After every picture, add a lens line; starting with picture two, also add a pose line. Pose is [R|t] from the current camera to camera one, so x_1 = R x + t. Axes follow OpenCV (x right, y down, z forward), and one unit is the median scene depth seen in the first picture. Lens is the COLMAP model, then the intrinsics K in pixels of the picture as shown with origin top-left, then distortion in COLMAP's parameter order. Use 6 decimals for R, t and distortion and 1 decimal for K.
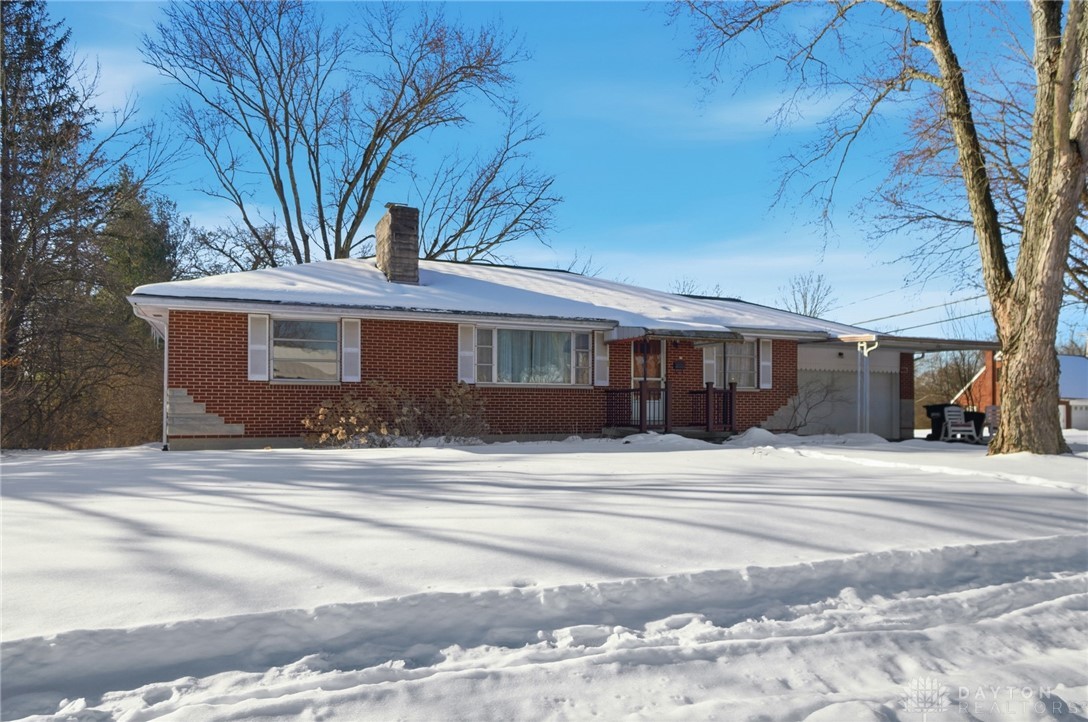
lens RADIAL K [[721.6, 0, 546.4], [0, 721.6, 372.2], [0, 0, 1]] dist [0.034720, 0.002626]
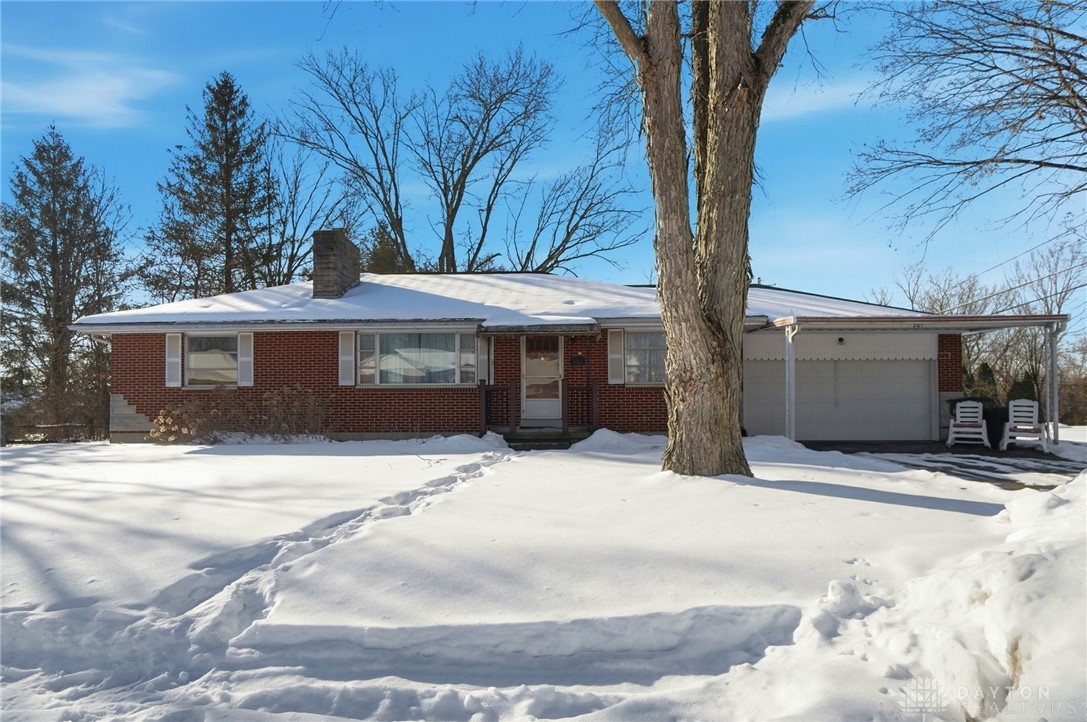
lens RADIAL K [[635.9, 0, 543.5], [0, 635.9, 361.0], [0, 0, 1]] dist [-0.000750, 0.000045]
pose [[0.906293, -0.034538, -0.421236, 0.532712], [0.029042, 0.999389, -0.019459, 0.005533], [0.421650, 0.005402, 0.906742, 0.240560]]
